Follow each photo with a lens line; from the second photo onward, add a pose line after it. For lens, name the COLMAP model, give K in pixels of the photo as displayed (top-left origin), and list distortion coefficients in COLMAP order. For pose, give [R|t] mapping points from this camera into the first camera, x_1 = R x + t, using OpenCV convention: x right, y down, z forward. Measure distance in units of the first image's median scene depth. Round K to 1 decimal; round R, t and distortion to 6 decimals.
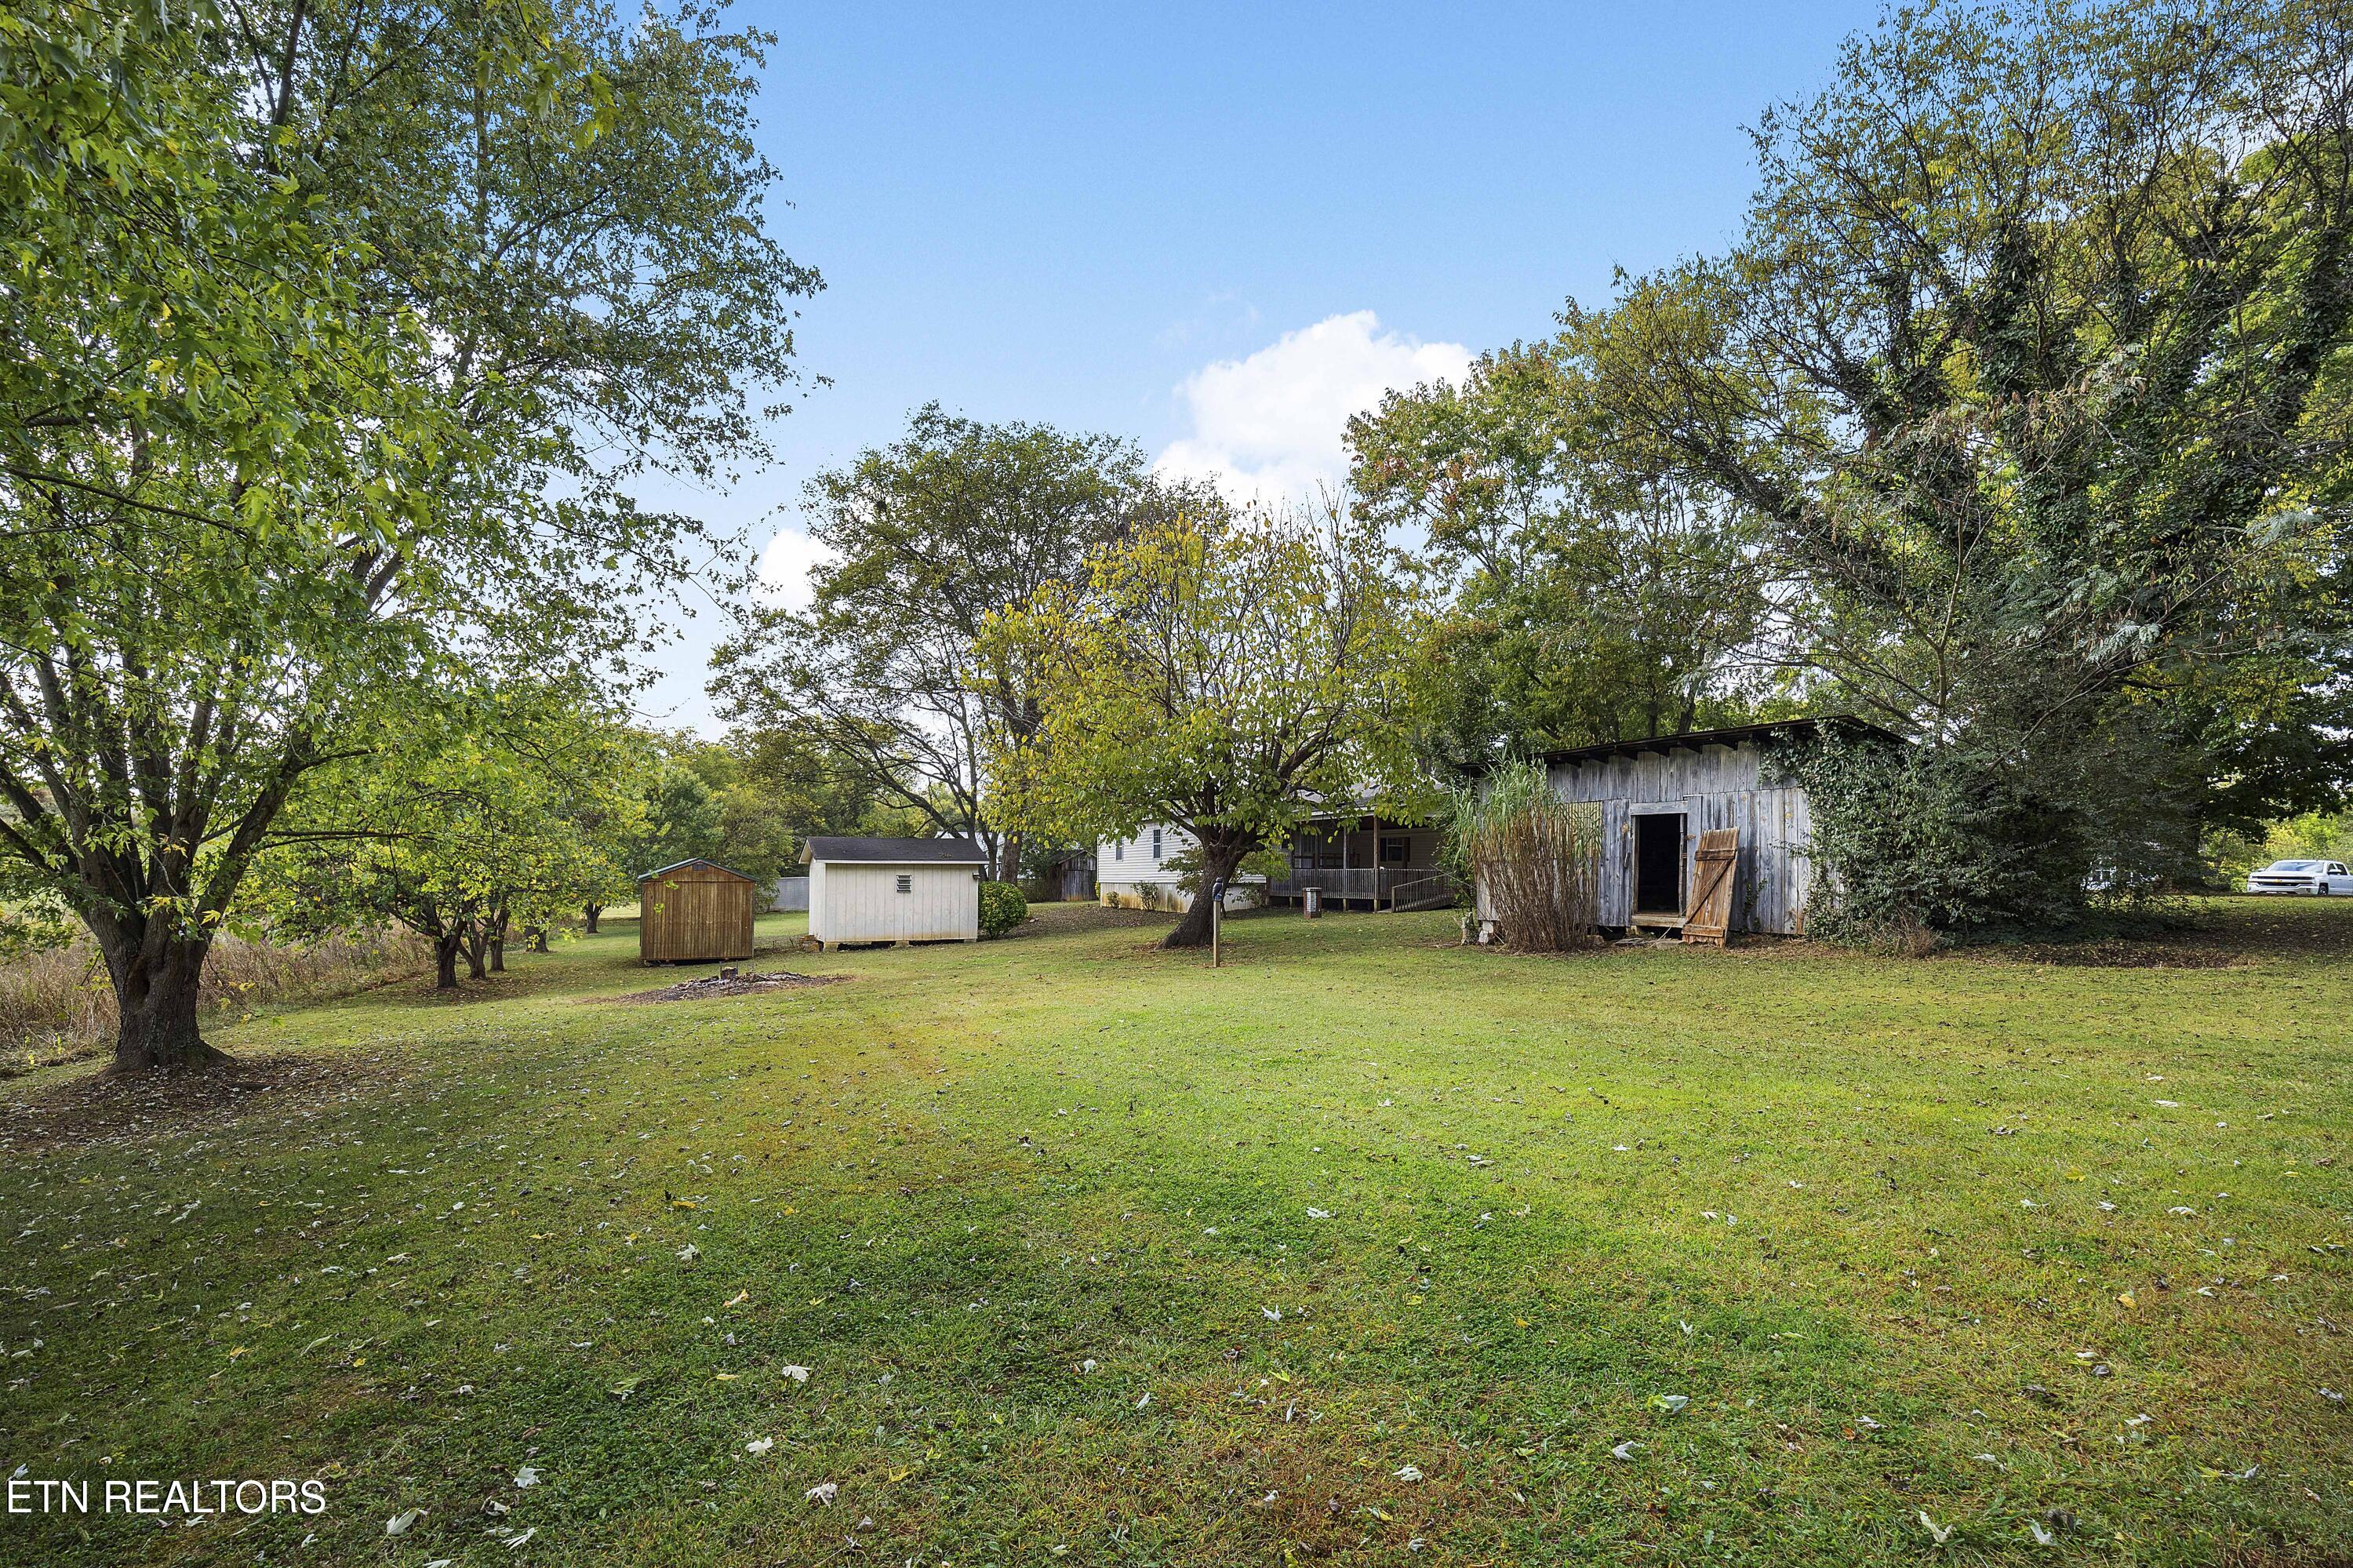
lens RADIAL K [[1176.2, 0, 1172.2], [0, 1176.2, 859.9], [0, 0, 1]] dist [-0.023415, -0.000173]
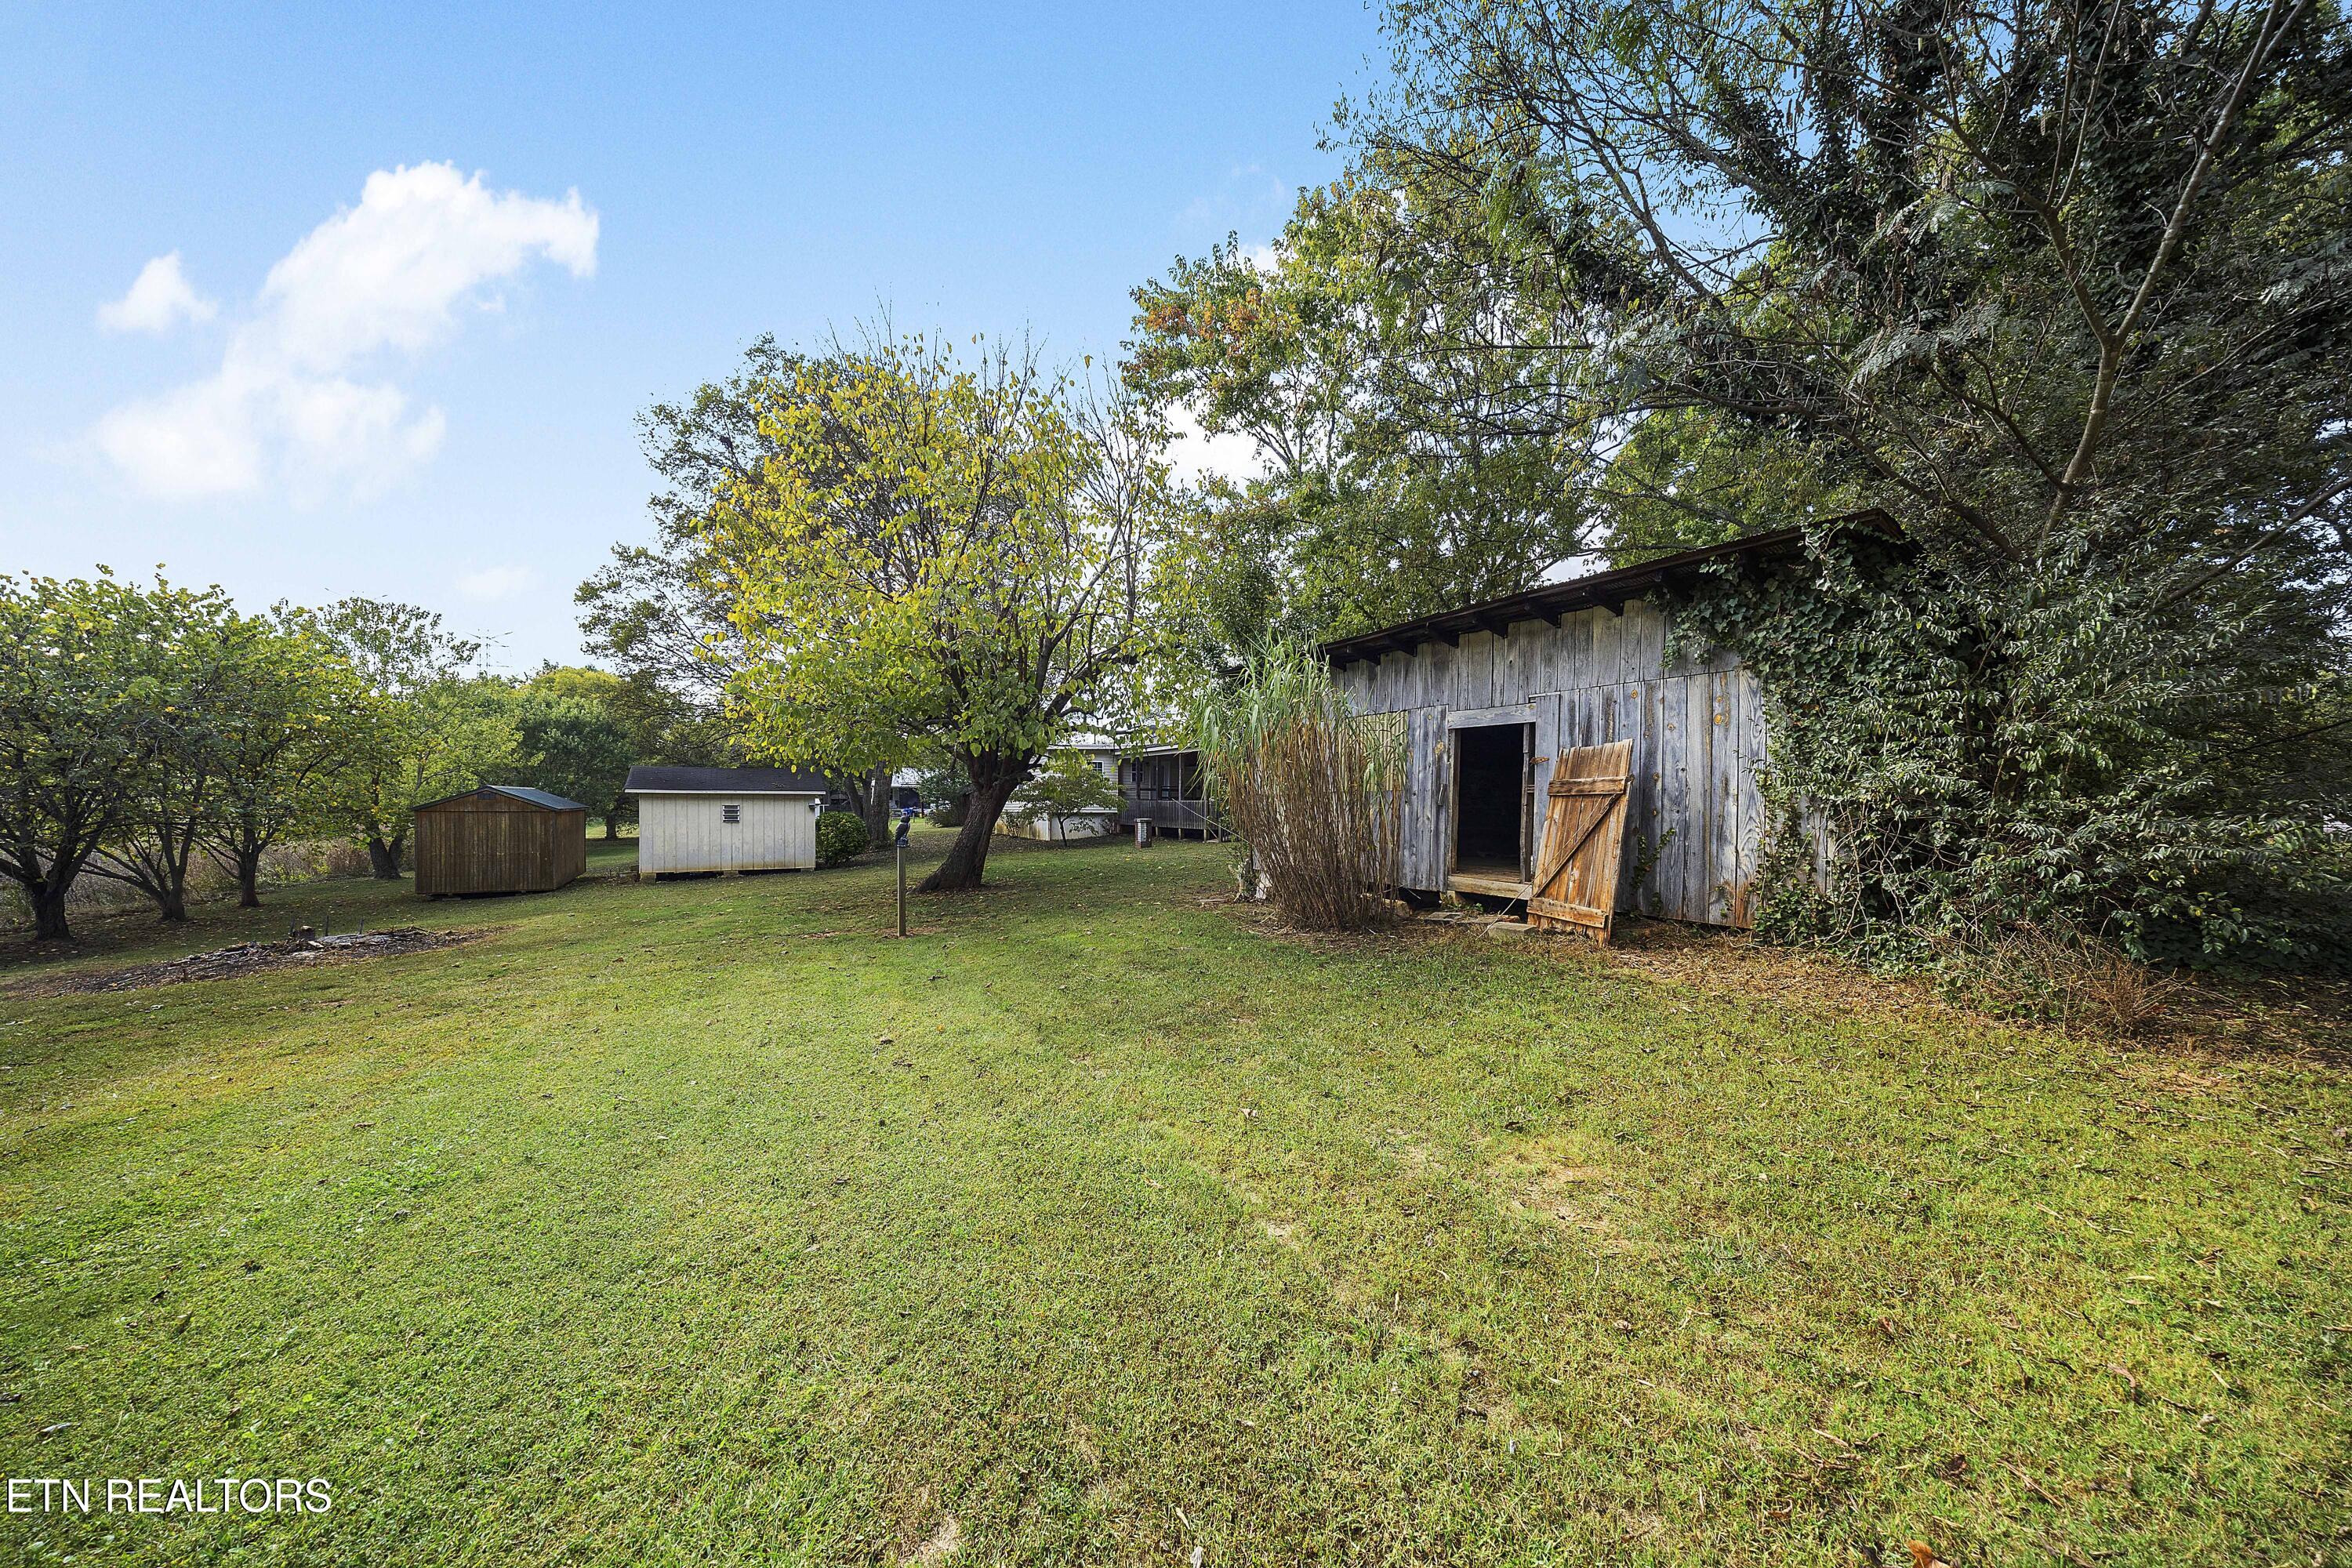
lens RADIAL K [[831.3, 0, 1185.6], [0, 831.3, 792.9], [0, 0, 1]] dist [0.000301, 0.000080]
pose [[0.996972, 0.004457, 0.077634, 0.184426], [-0.004590, 0.999988, 0.001532, -0.000988], [-0.077626, -0.001884, 0.996981, 0.484167]]
